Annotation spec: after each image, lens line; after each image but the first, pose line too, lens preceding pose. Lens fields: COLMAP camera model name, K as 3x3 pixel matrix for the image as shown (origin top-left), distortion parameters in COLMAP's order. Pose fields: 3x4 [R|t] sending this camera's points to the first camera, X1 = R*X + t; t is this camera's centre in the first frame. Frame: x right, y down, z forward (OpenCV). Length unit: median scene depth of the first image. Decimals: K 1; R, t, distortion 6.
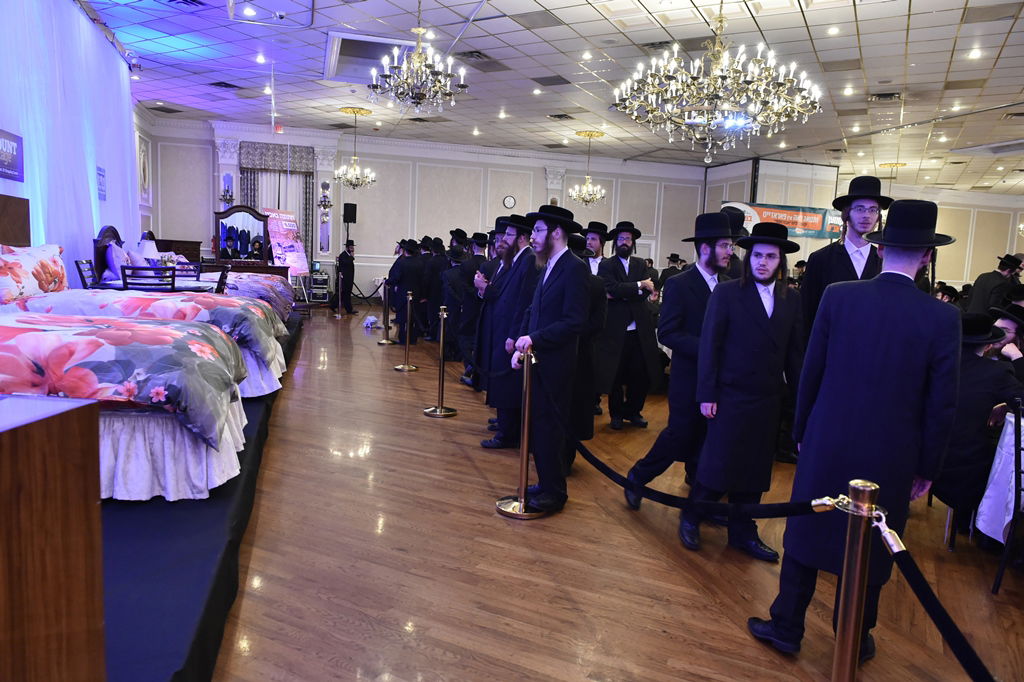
lens RADIAL K [[705.6, 0, 512.2], [0, 705.6, 341.9], [0, 0, 1]] dist [0.000120, -0.000146]
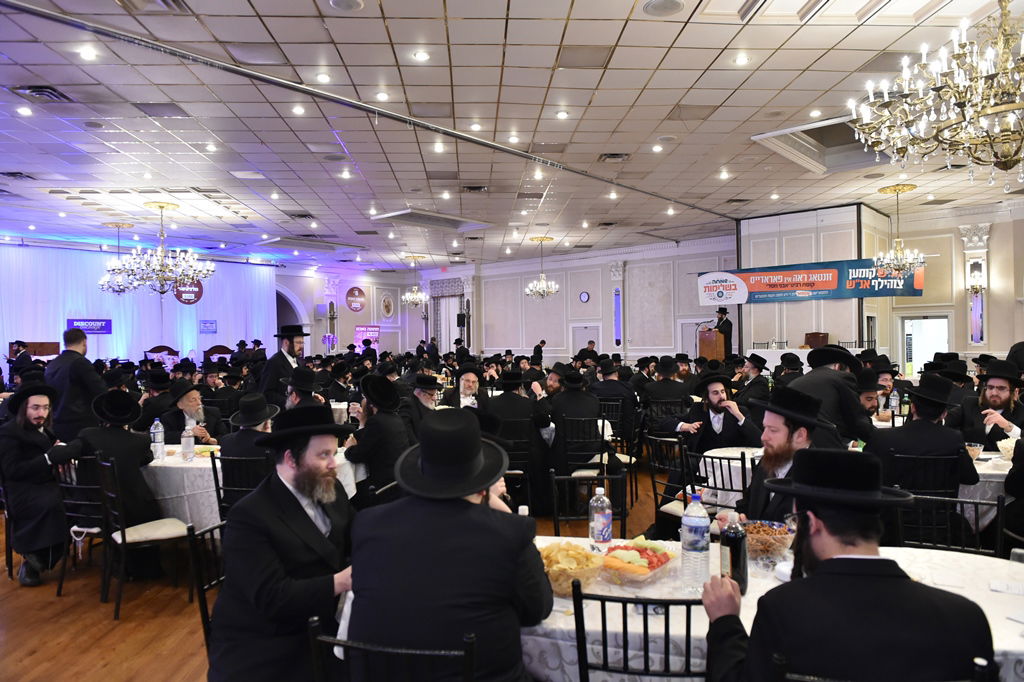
lens RADIAL K [[705.6, 0, 511.0], [0, 705.6, 343.5], [0, 0, 1]] dist [0.000120, -0.000146]
pose [[0.516174, -0.054048, -0.854777, 0.938060], [-0.059465, 0.993337, -0.098718, -0.002595], [0.854417, 0.101785, 0.509521, 0.322546]]
